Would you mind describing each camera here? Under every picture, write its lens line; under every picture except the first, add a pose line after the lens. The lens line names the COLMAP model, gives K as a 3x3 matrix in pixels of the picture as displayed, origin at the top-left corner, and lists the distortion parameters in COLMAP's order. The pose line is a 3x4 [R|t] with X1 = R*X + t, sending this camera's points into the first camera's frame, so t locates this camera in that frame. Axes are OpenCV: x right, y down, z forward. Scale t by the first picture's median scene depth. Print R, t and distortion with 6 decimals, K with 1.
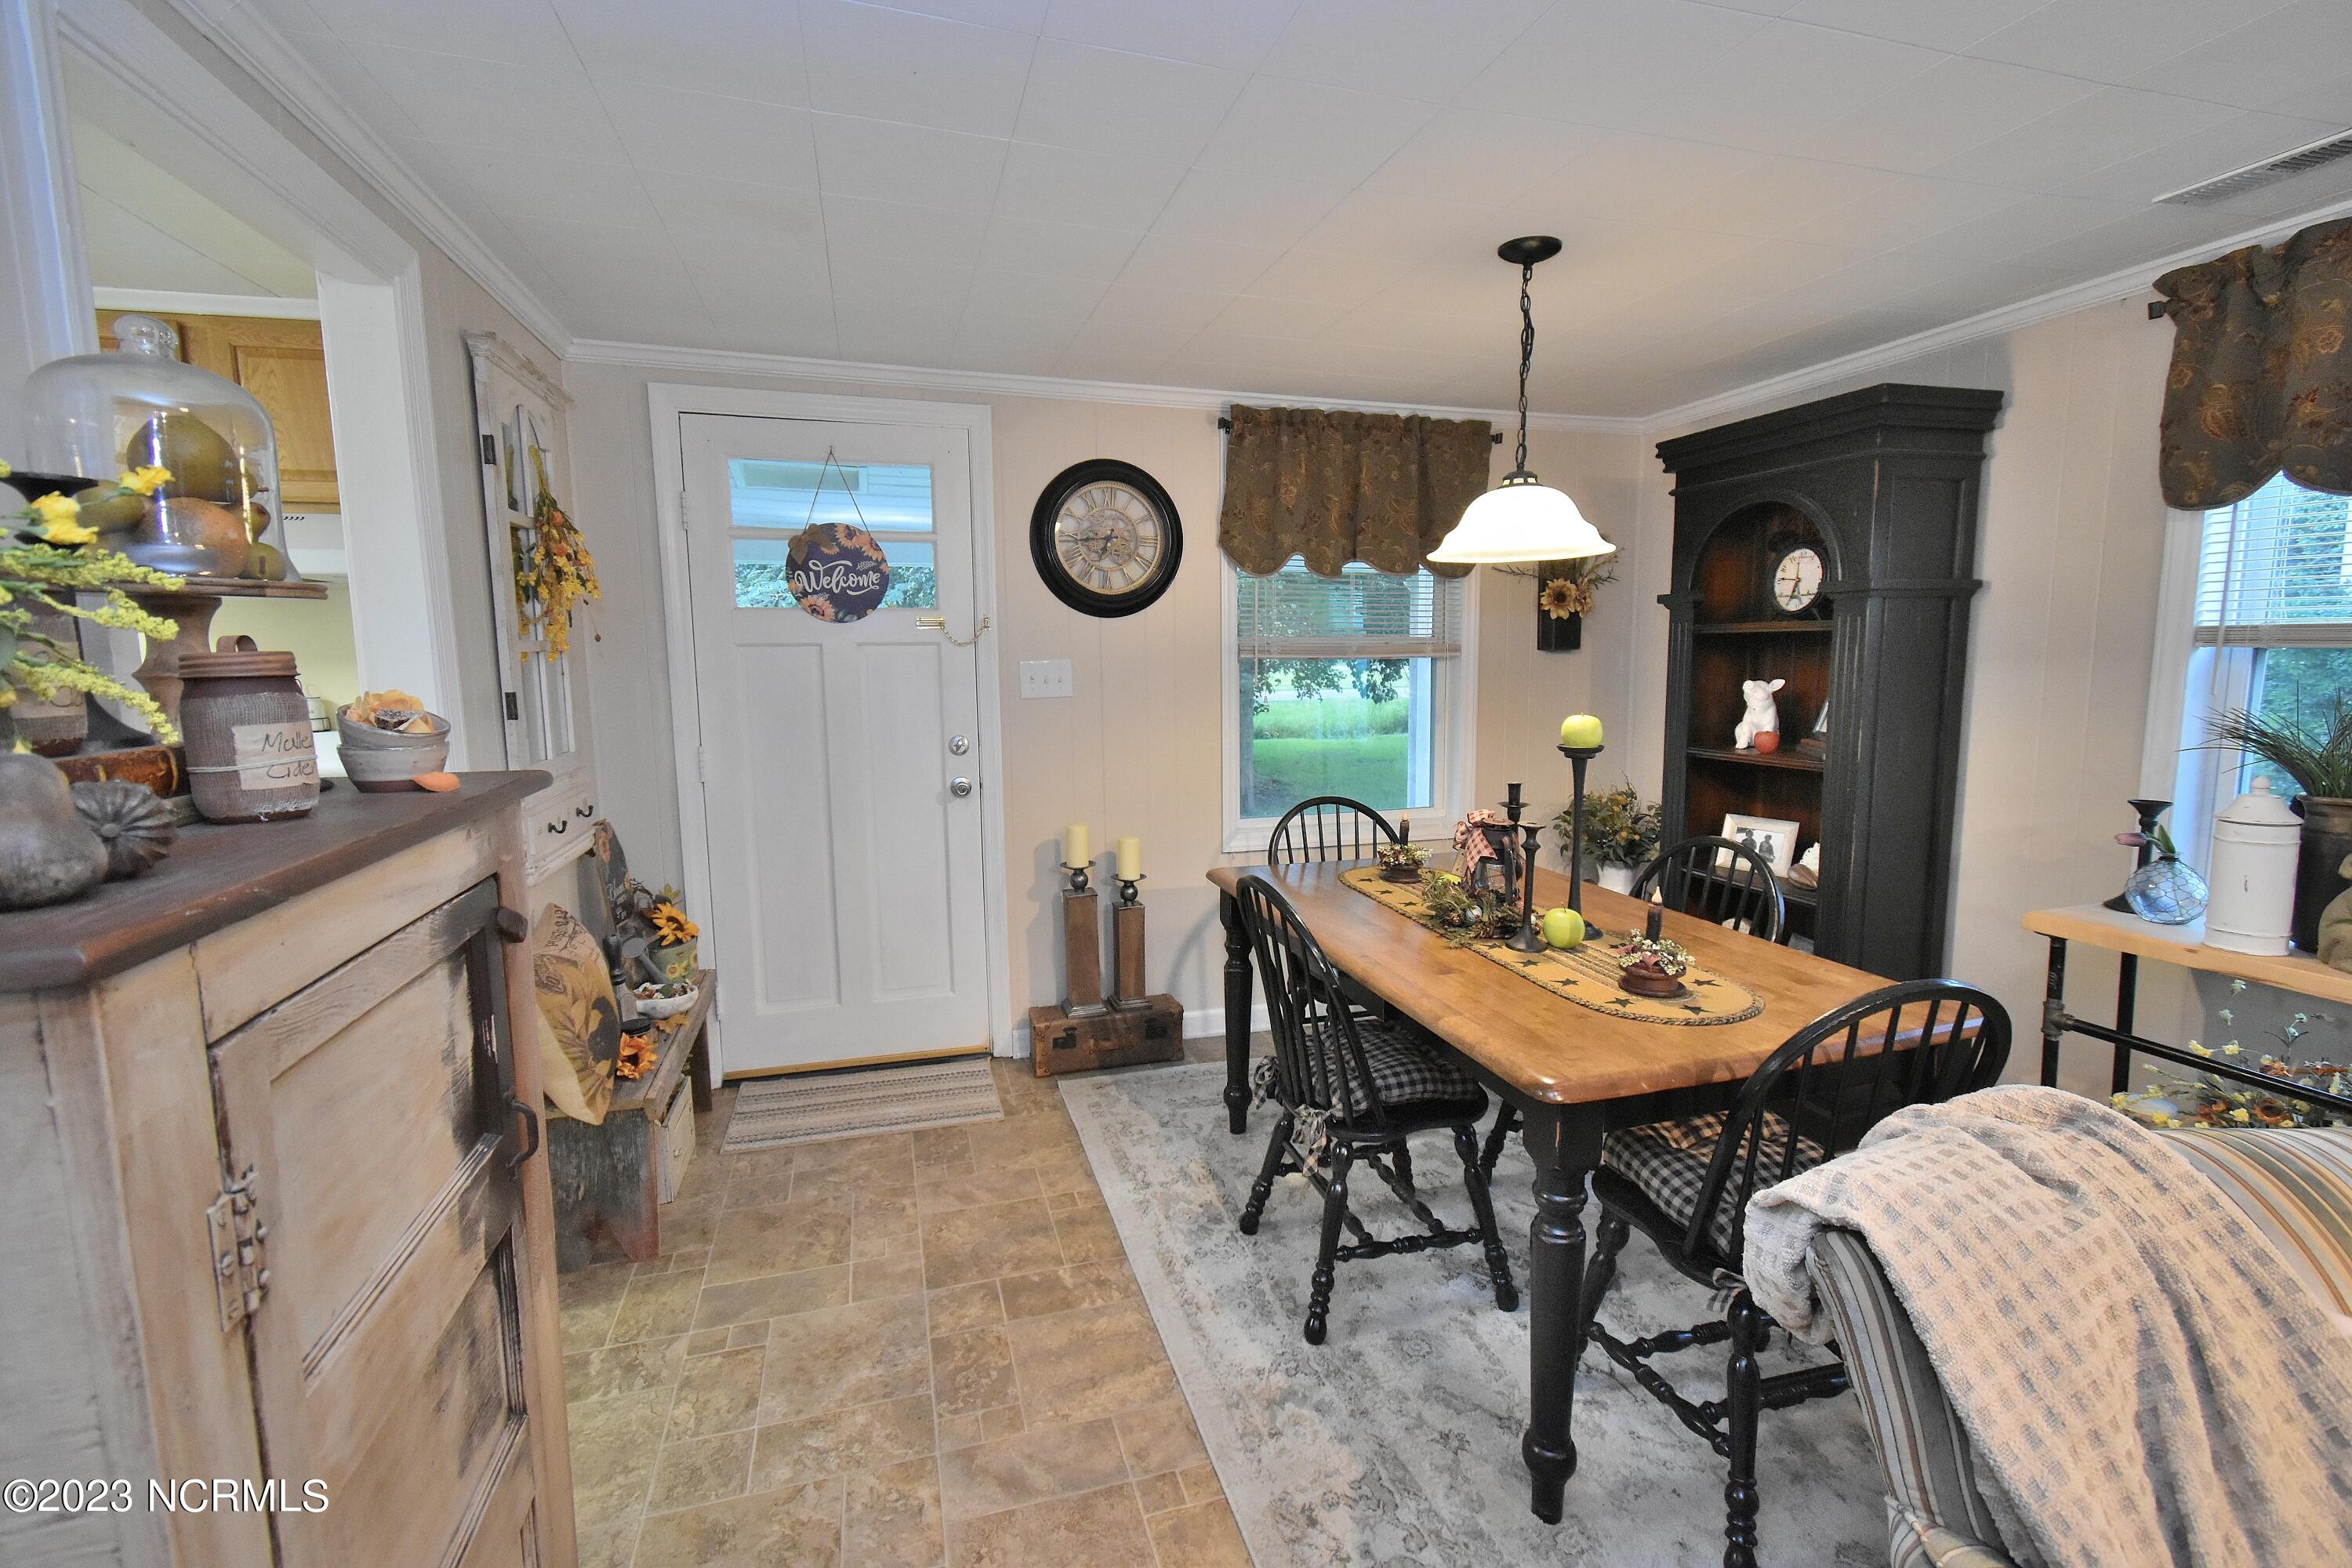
lens RADIAL K [[1035.4, 0, 1186.3], [0, 1035.4, 772.0], [0, 0, 1]] dist [0.012304, -0.006292]
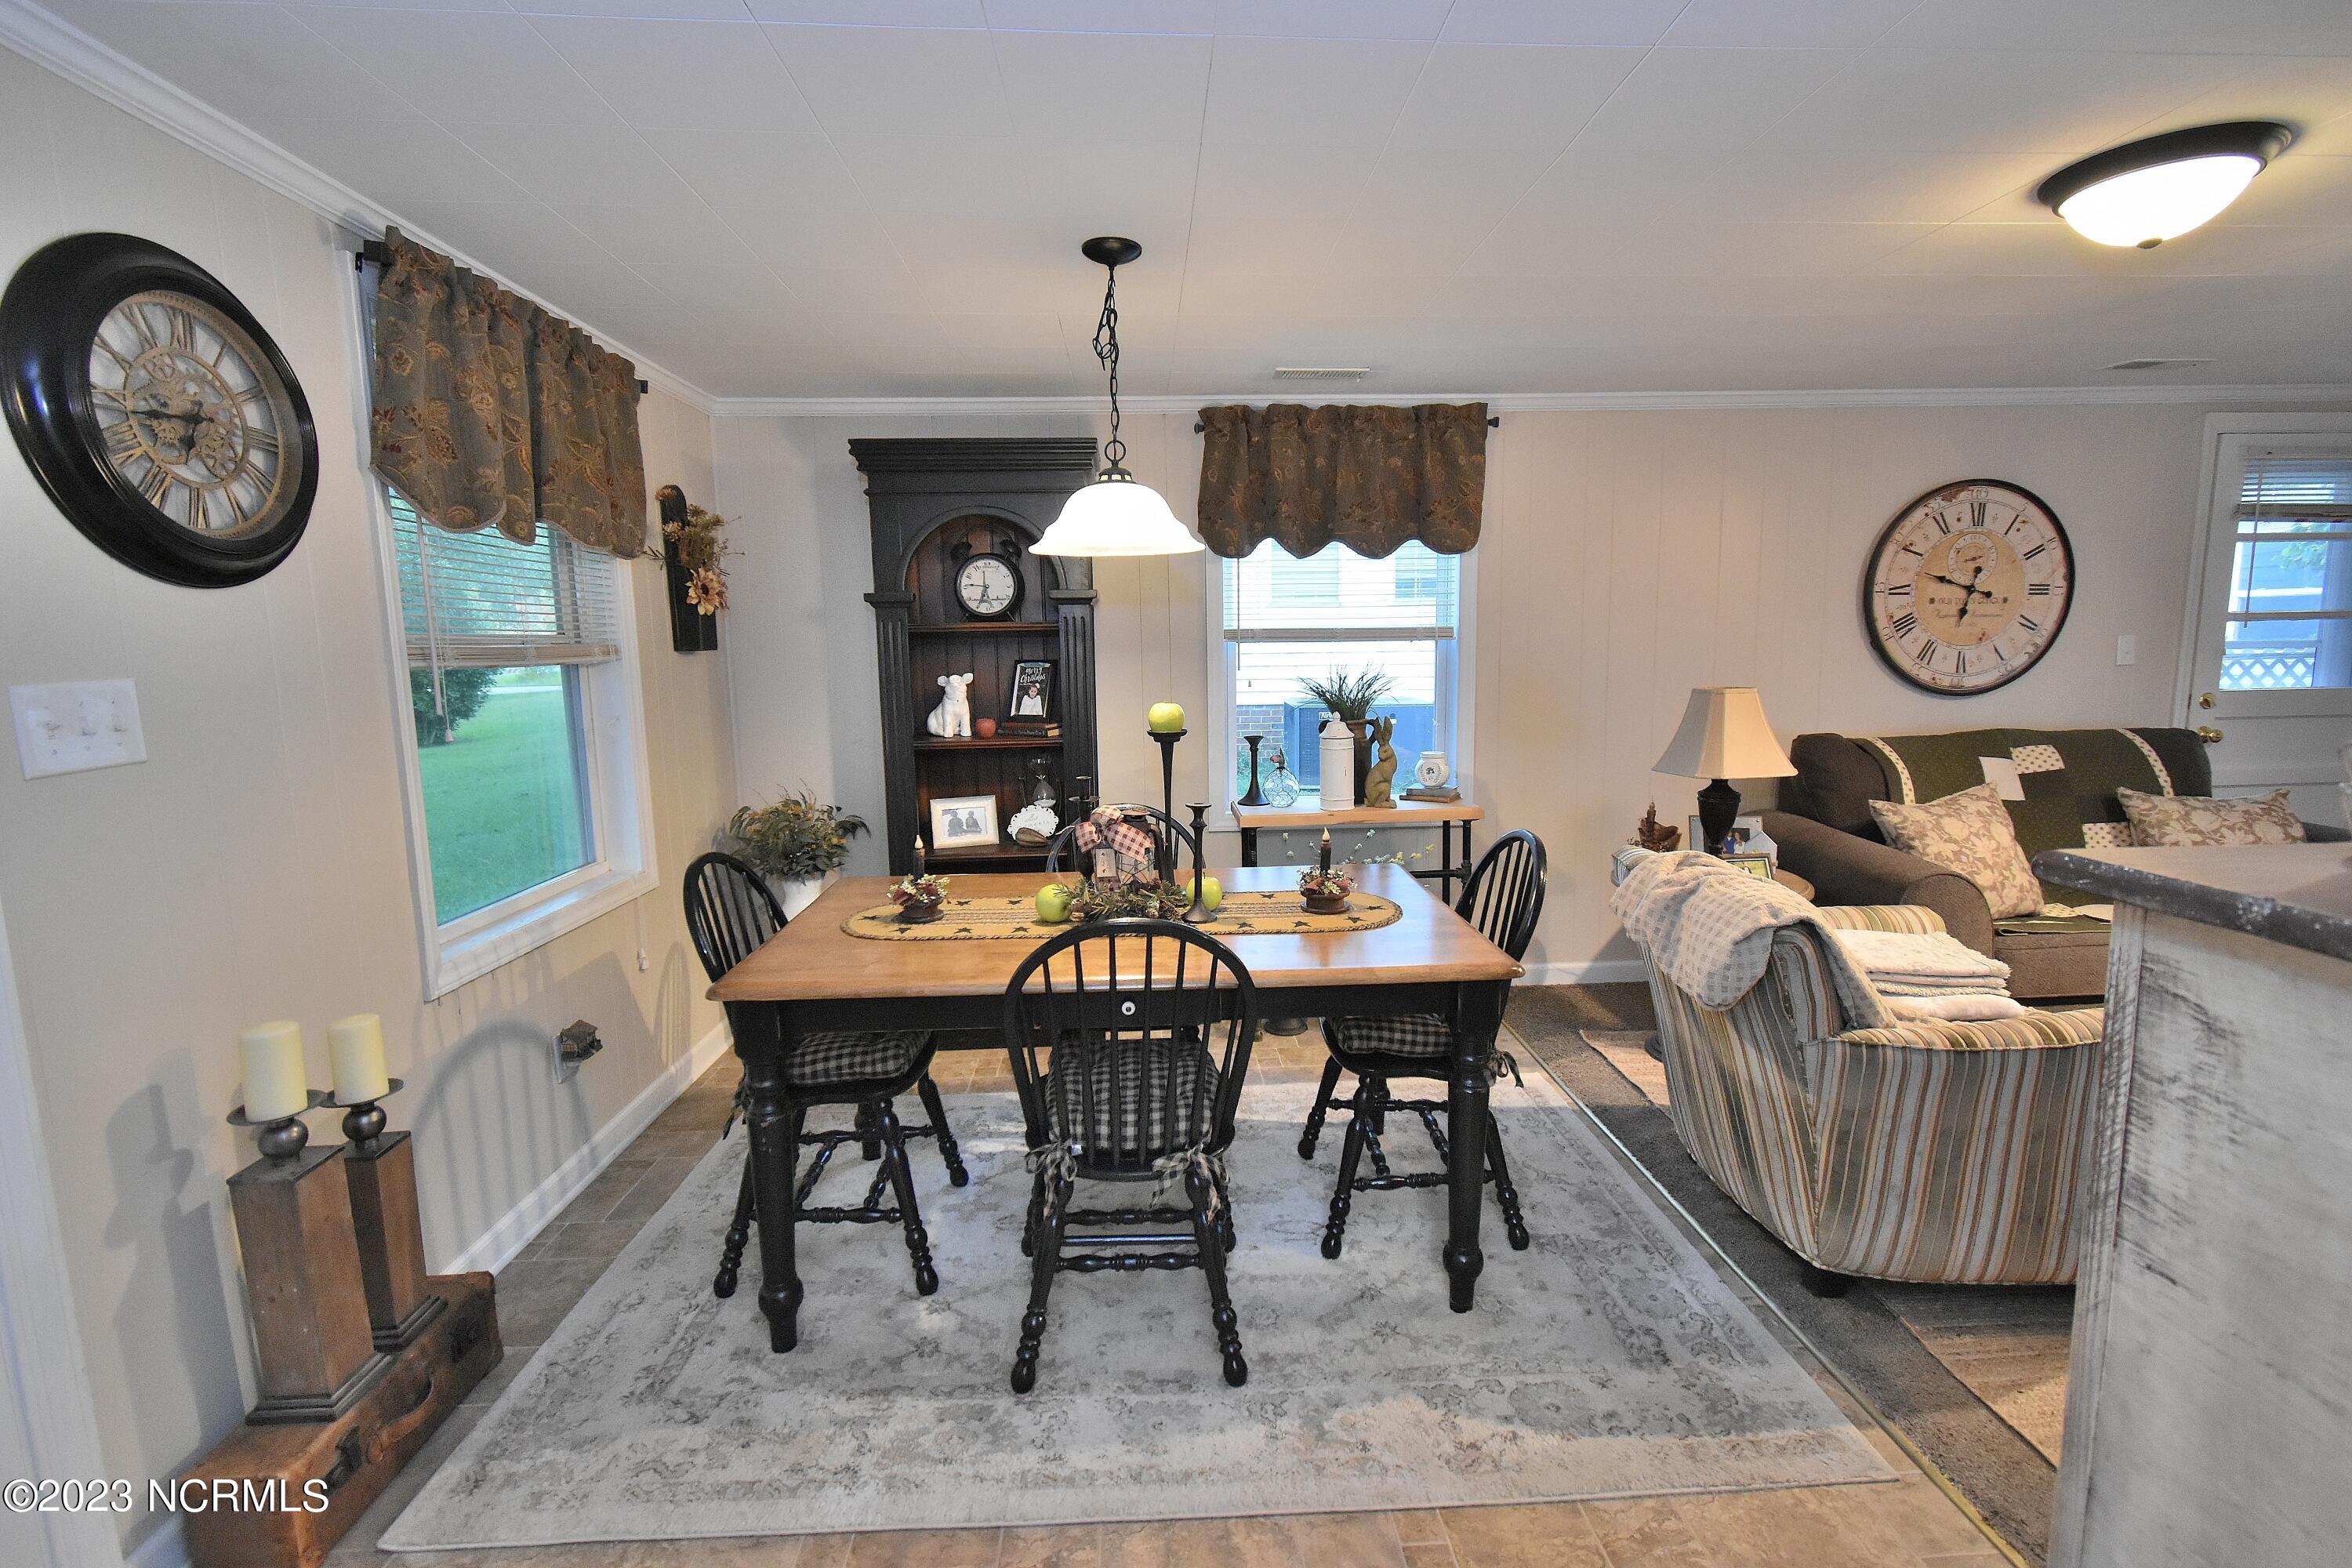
lens RADIAL K [[1035.4, 0, 1186.3], [0, 1035.4, 772.0], [0, 0, 1]] dist [0.012304, -0.006292]
pose [[0.239314, -0.121629, 0.963294, -0.512626], [0.127824, 0.987434, 0.092922, -0.061860], [-0.962492, 0.100894, 0.251854, 0.534944]]
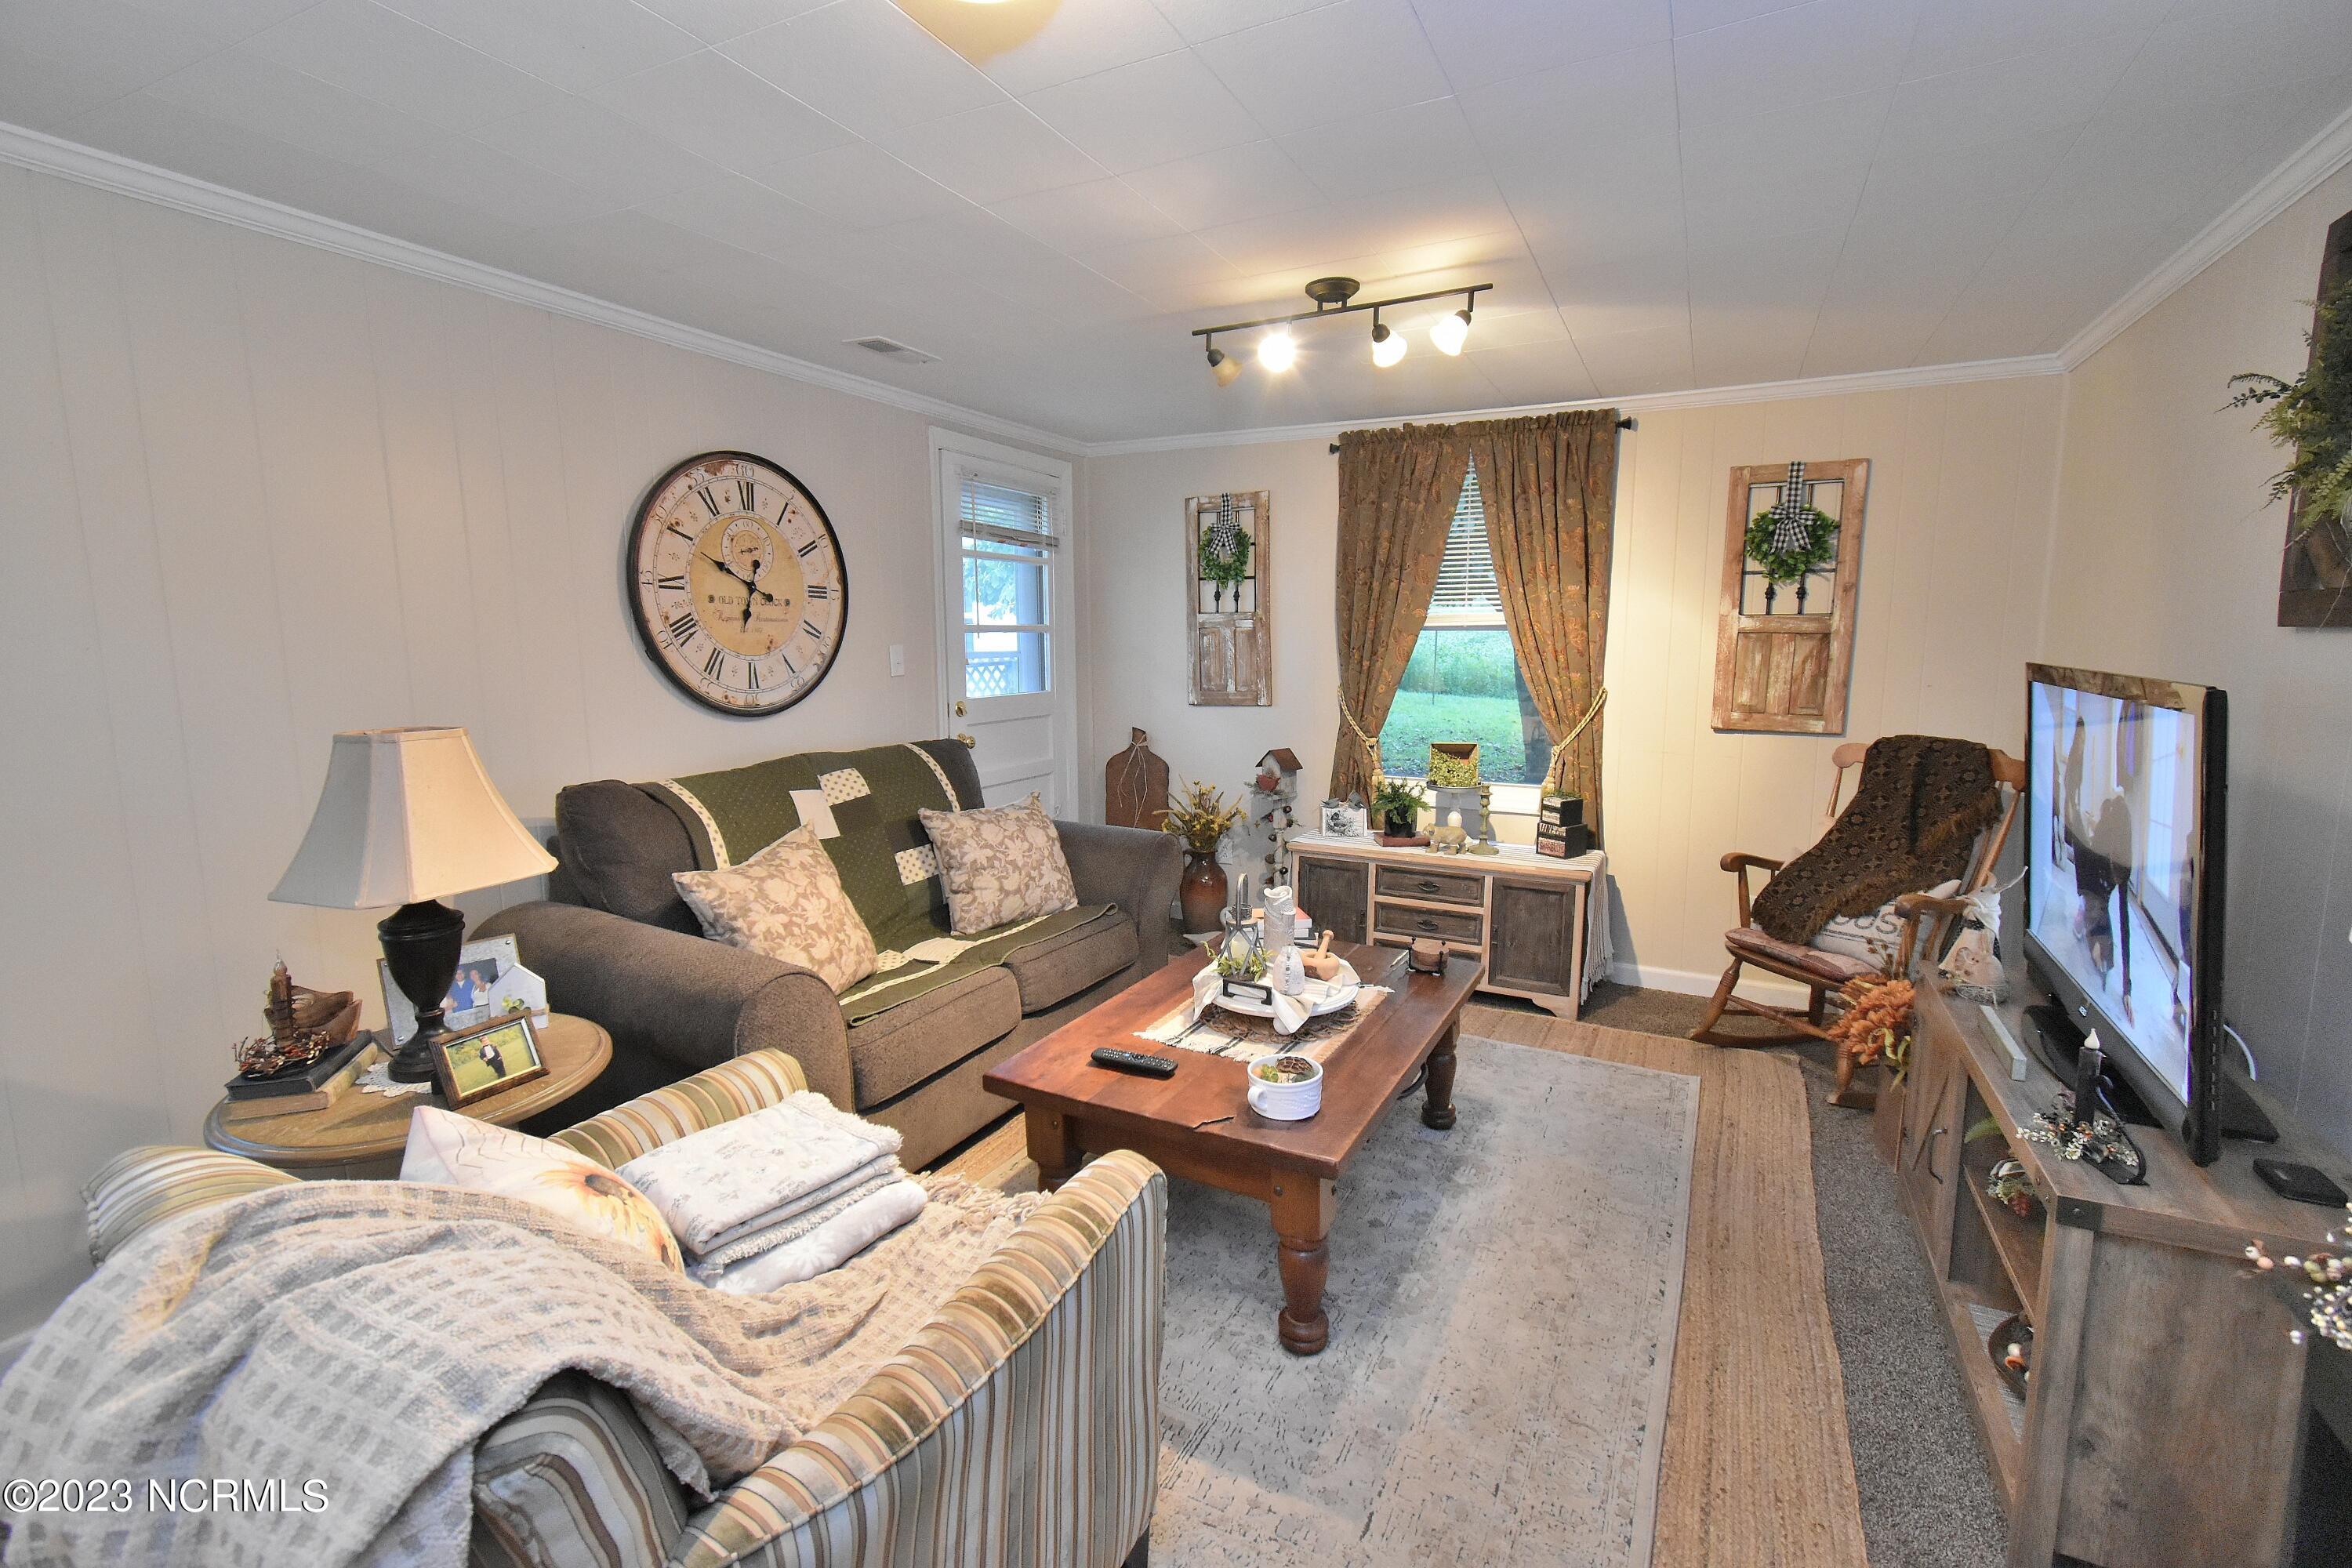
lens RADIAL K [[1036.3, 0, 1184.1], [0, 1036.3, 775.4], [0, 0, 1]] dist [0.011221, -0.004966]
pose [[-0.722116, -0.079458, 0.687193, -0.056726], [0.091557, 0.973665, 0.208792, -0.034404], [-0.685686, 0.213690, -0.695824, 0.371028]]
